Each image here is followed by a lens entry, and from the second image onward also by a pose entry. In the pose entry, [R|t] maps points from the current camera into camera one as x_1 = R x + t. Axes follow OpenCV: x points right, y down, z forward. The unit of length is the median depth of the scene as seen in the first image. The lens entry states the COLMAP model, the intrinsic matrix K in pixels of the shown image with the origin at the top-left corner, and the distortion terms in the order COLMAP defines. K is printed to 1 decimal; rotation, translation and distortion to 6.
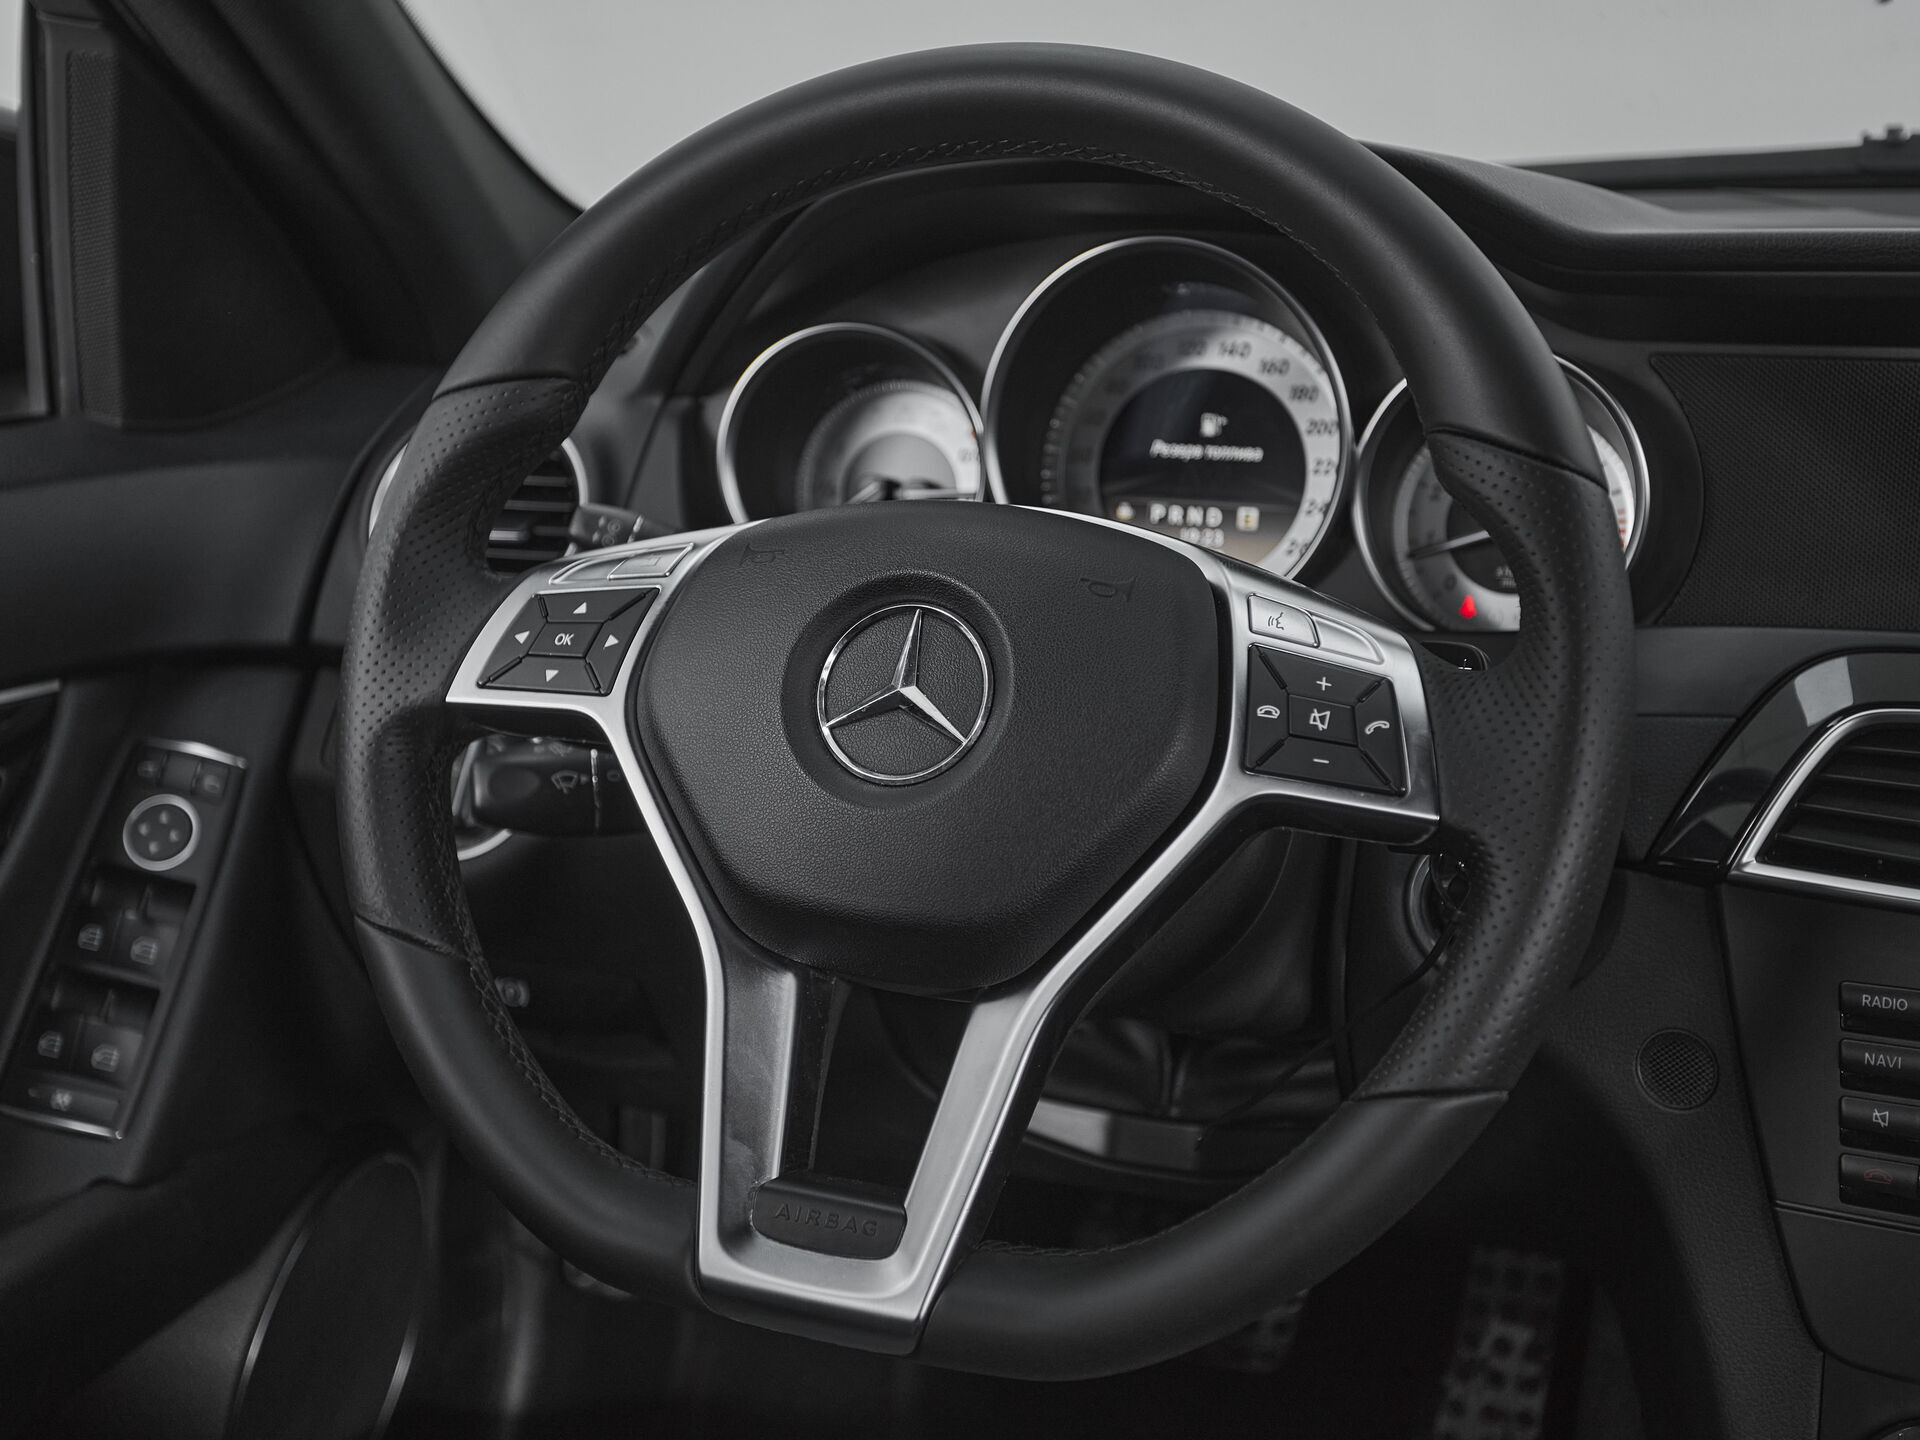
lens RADIAL K [[2514.3, 0, 916.7], [0, 2514.3, 693.6], [0, 0, 1]] dist [0.027977, 0.000000]
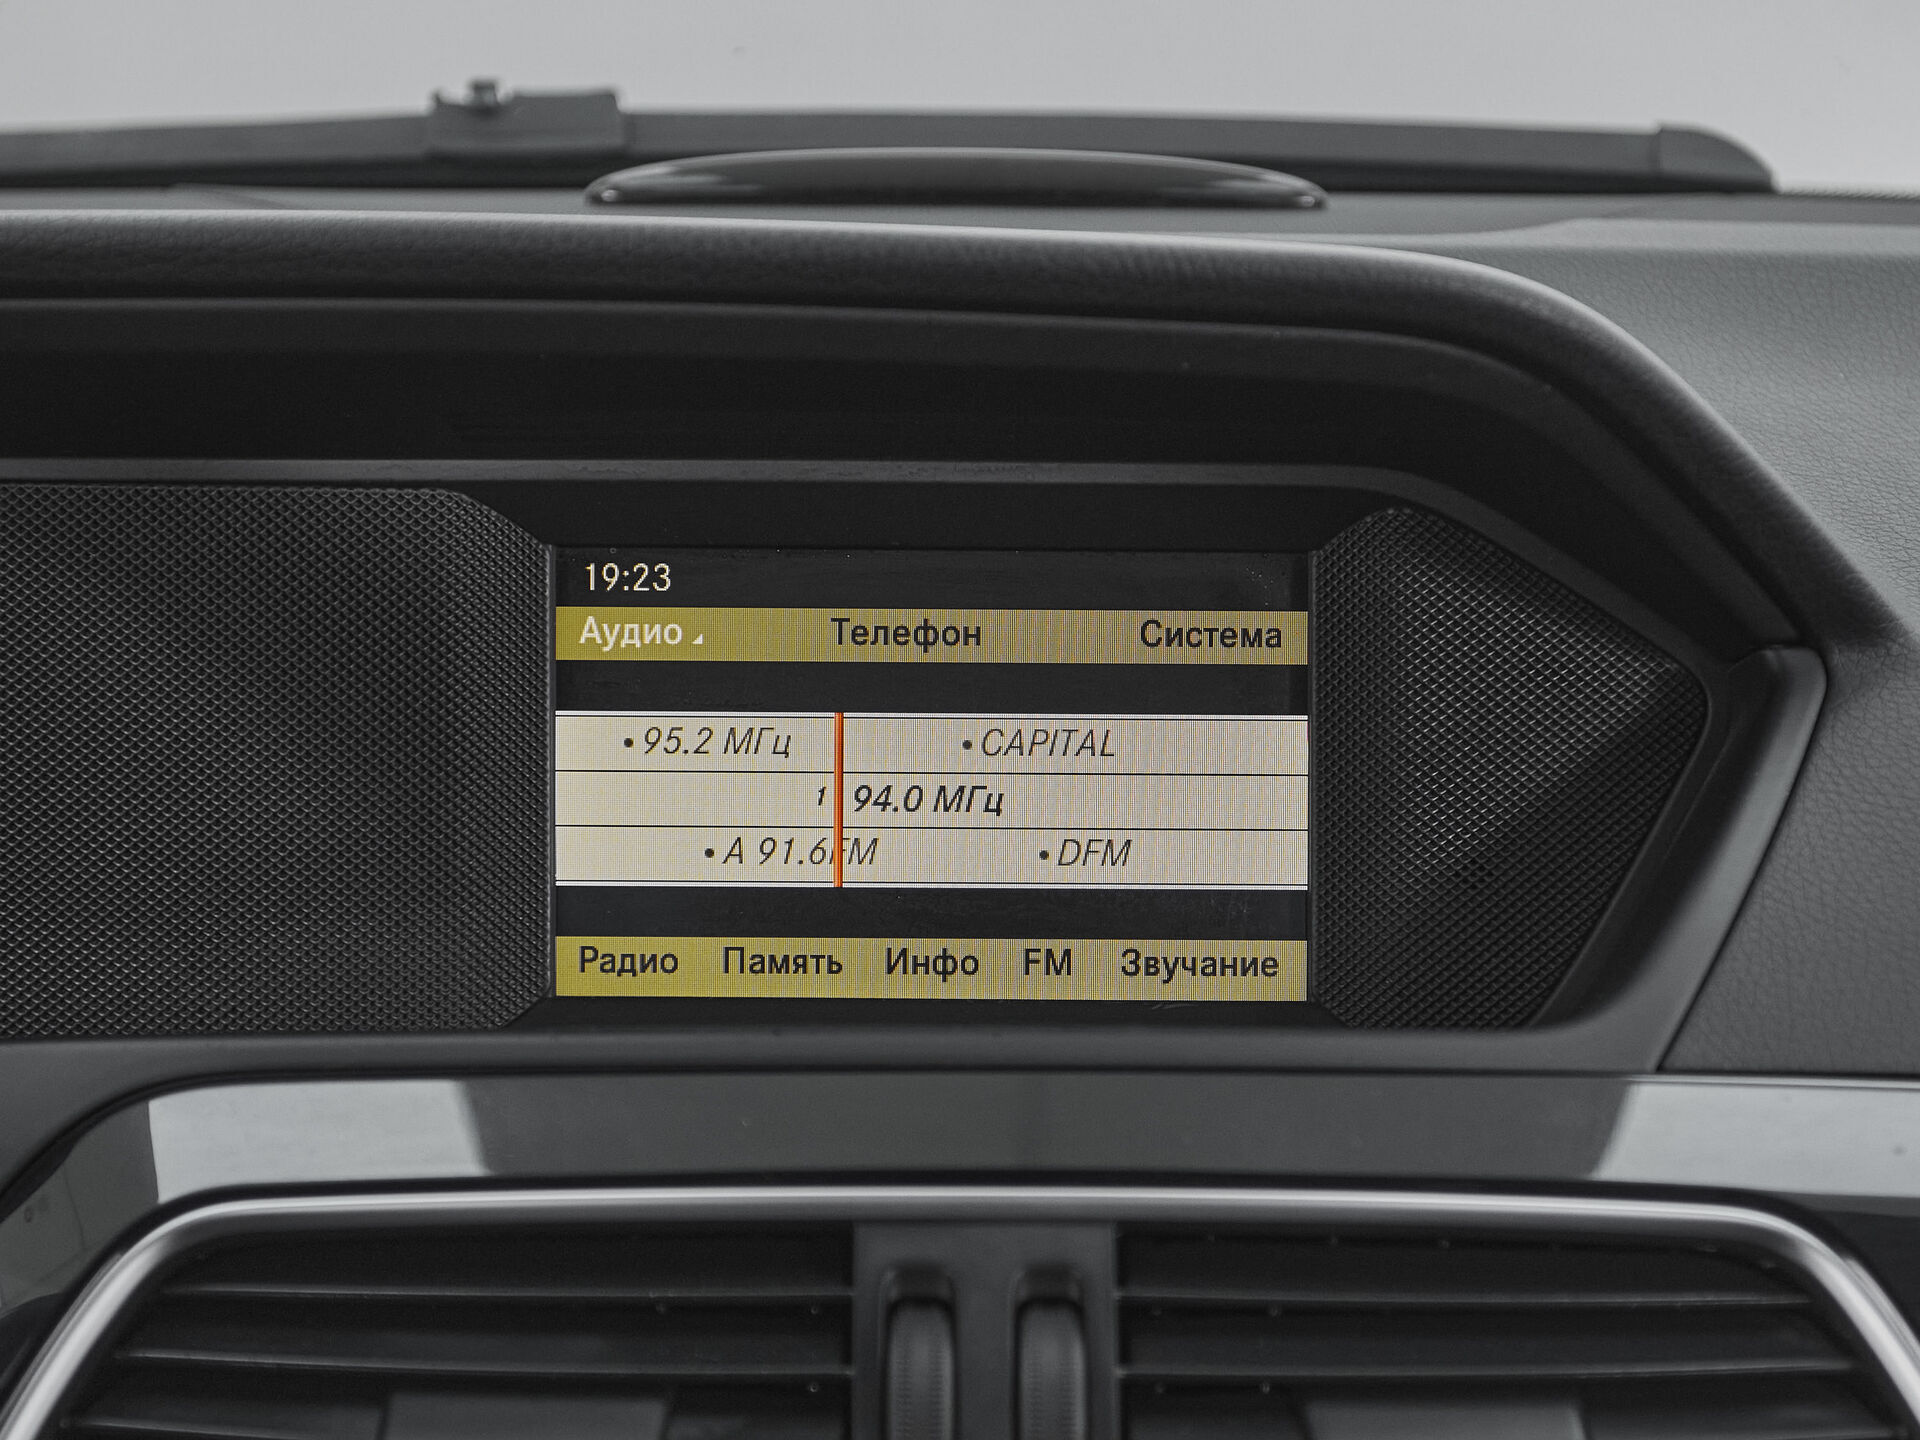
lens RADIAL K [[3773.0, 0, 964.7], [0, 3773.0, 725.7], [0, 0, 1]] dist [0.094559, 0.000000]
pose [[0.935932, -0.046504, 0.349098, 0.264337], [0.074178, 0.995037, -0.066320, -0.025909], [-0.344281, 0.087966, 0.934737, 0.270419]]
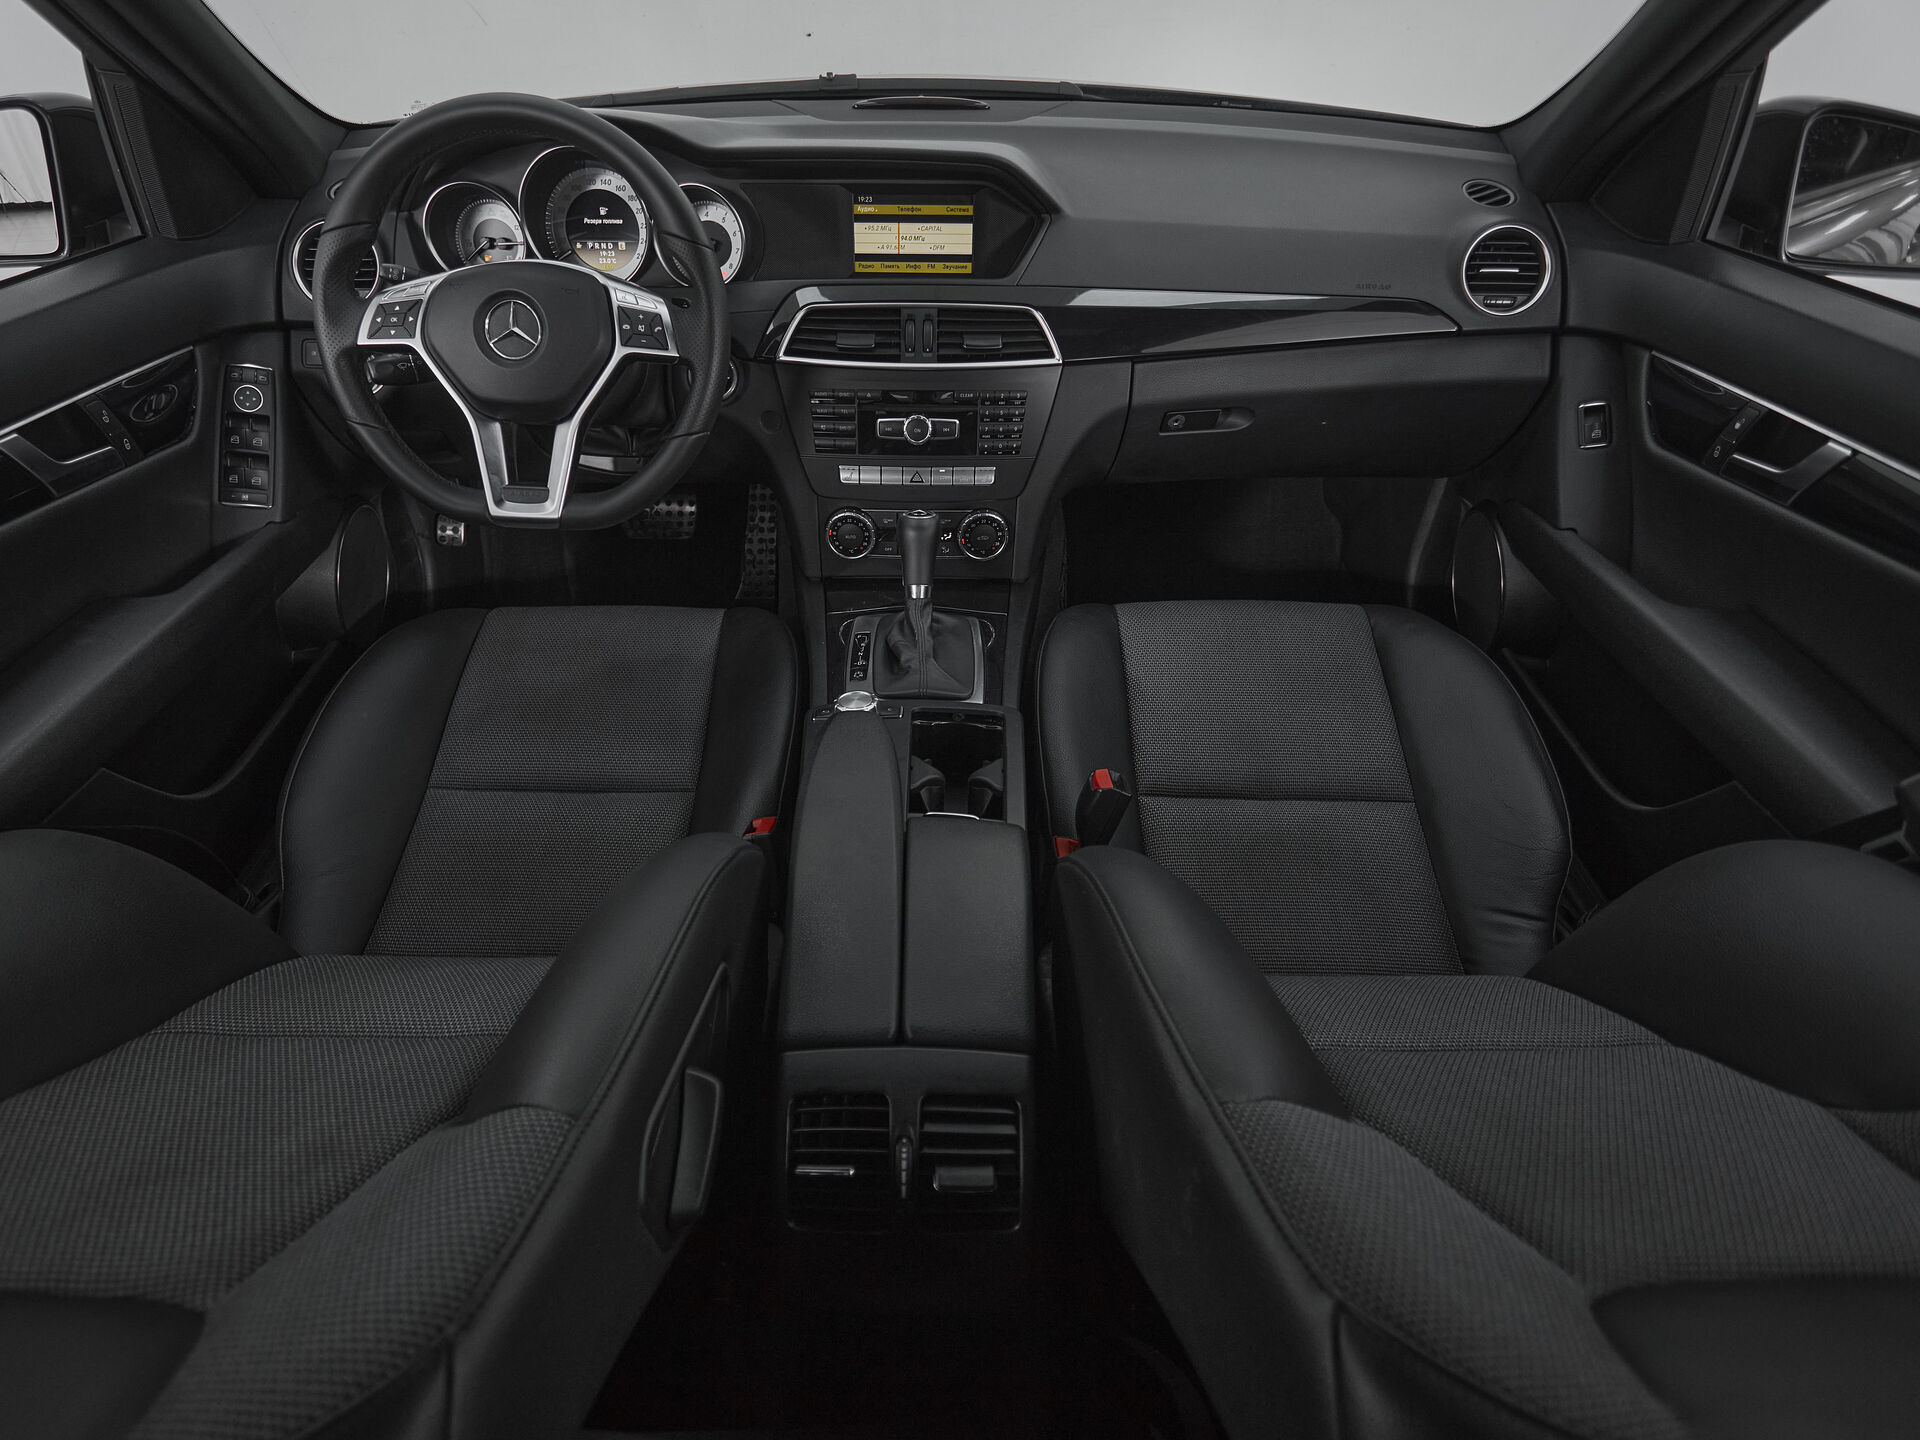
lens RADIAL K [[1077.9, 0, 928.6], [0, 1077.9, 747.3], [0, 0, 1]] dist [0.001833, -0.004592]
pose [[0.941979, -0.200102, 0.269507, 0.015384], [0.071639, 0.904237, 0.420978, -0.055096], [-0.327937, -0.377245, 0.866108, -0.538999]]
